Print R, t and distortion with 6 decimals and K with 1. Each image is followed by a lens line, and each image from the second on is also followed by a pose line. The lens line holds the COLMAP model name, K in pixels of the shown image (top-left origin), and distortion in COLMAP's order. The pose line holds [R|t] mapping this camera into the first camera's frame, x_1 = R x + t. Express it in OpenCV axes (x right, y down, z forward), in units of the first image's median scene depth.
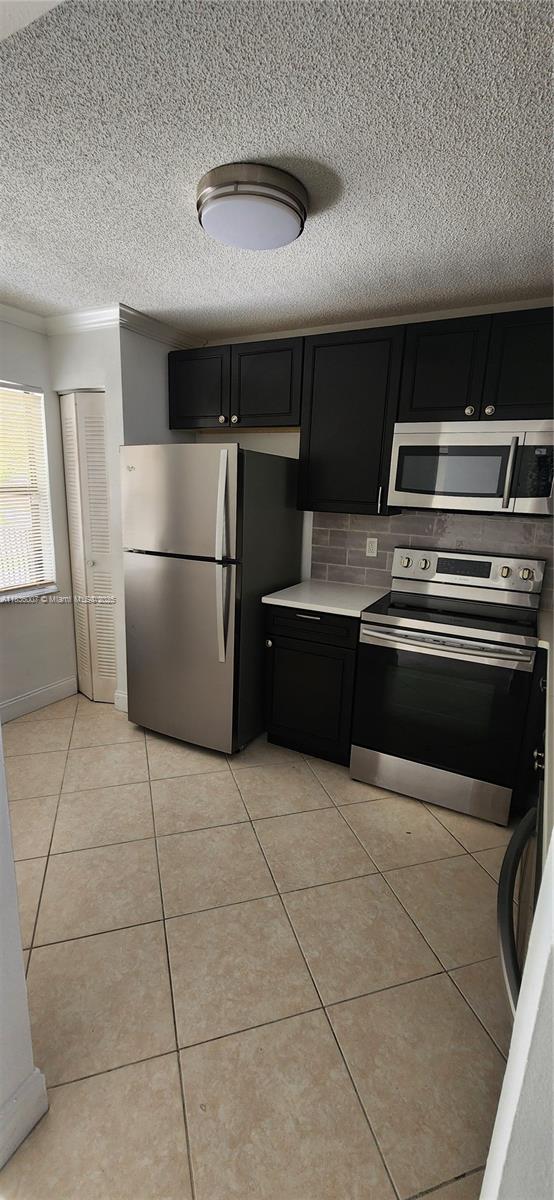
lens RADIAL K [[498.8, 0, 261.4], [0, 498.8, 591.3], [0, 0, 1]] dist [0.008456, -0.000853]
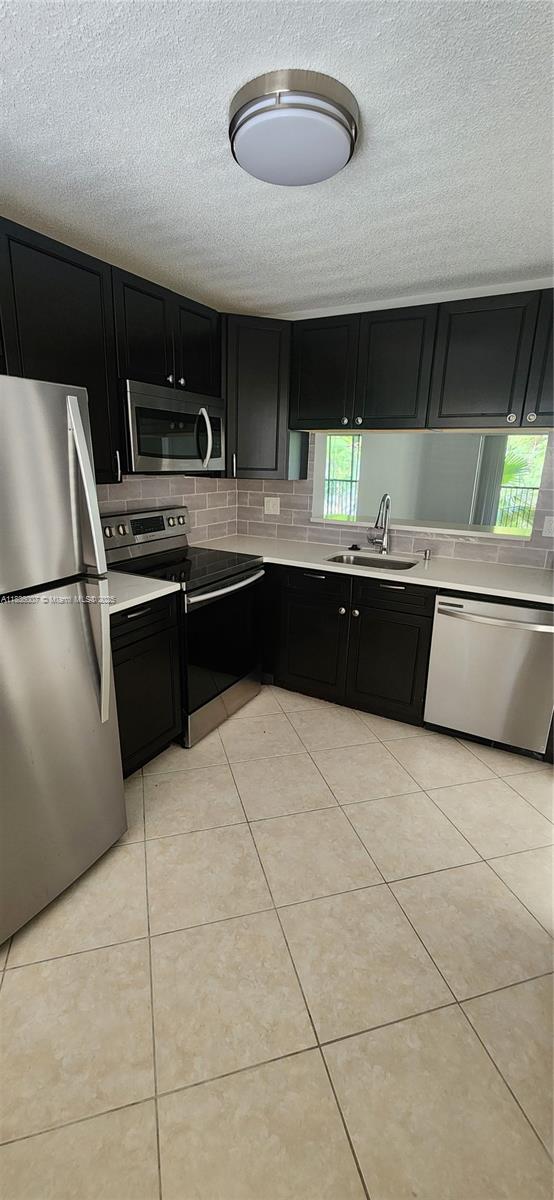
lens RADIAL K [[498.8, 0, 276.7], [0, 498.8, 596.2], [0, 0, 1]] dist [0.008456, -0.000853]
pose [[0.003691, -0.304817, 0.952404, -1.142961], [0.203701, 0.932670, 0.297711, -0.291876], [-0.979026, 0.192907, 0.065534, 1.183054]]
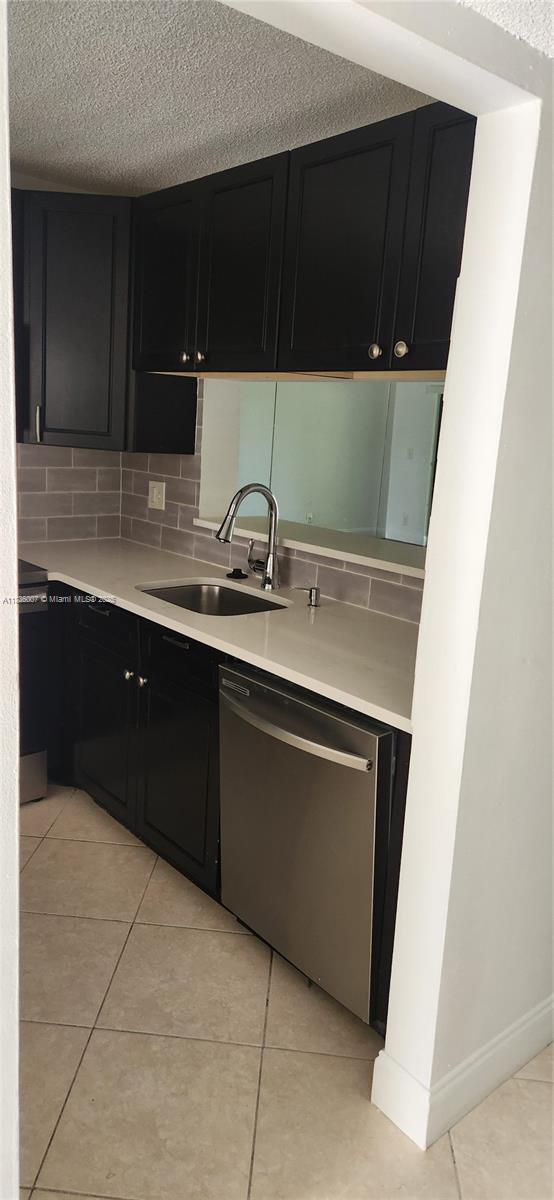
lens RADIAL K [[810.9, 0, 260.9], [0, 810.9, 578.9], [0, 0, 1]] dist [0.044204, -0.028427]
pose [[0.360735, -0.196012, 0.911839, -0.840735], [0.164640, 0.975696, 0.144605, -0.049129], [-0.918022, 0.097961, 0.384239, 0.141078]]
